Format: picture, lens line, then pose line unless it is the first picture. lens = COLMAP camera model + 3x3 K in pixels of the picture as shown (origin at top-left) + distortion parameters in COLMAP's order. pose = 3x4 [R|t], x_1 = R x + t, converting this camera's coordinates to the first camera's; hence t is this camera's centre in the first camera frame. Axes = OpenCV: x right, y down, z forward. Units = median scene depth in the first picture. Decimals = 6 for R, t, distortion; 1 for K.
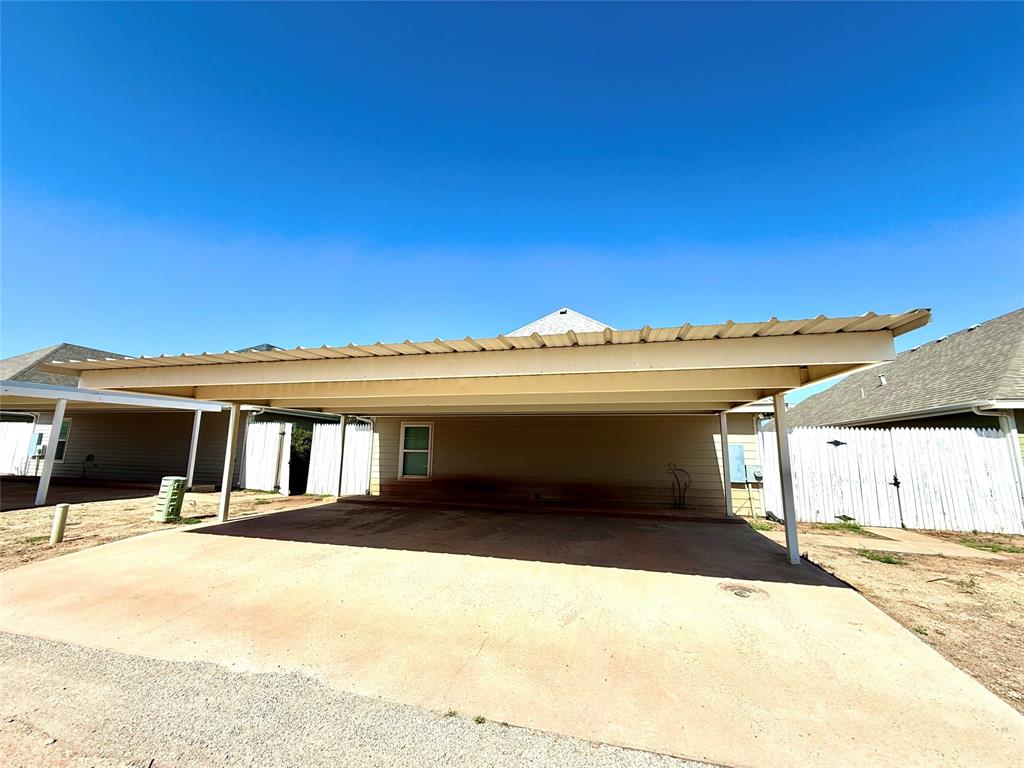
lens RADIAL K [[409.1, 0, 509.3], [0, 409.1, 383.4], [0, 0, 1]] dist [0.002926, 0.000328]
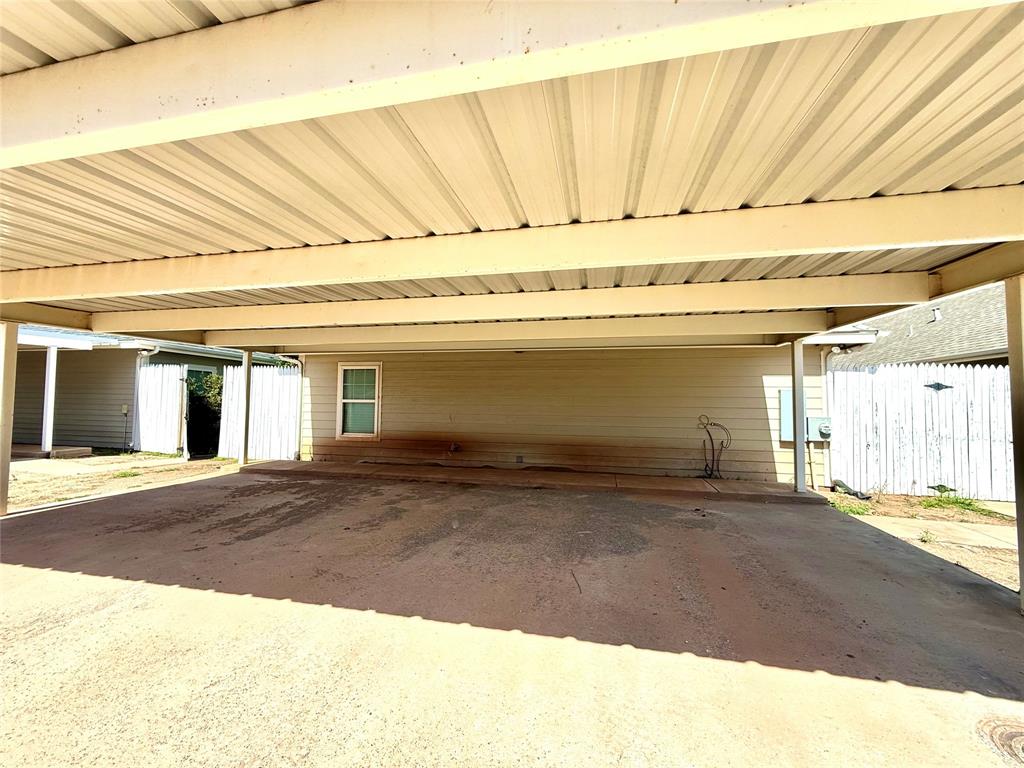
lens RADIAL K [[409.1, 0, 509.3], [0, 409.1, 383.4], [0, 0, 1]] dist [0.002926, 0.000328]
pose [[0.999703, -0.006421, 0.023519, 0.031471], [0.003392, 0.991946, 0.126613, 0.040964], [-0.024143, -0.126496, 0.991673, 0.266723]]
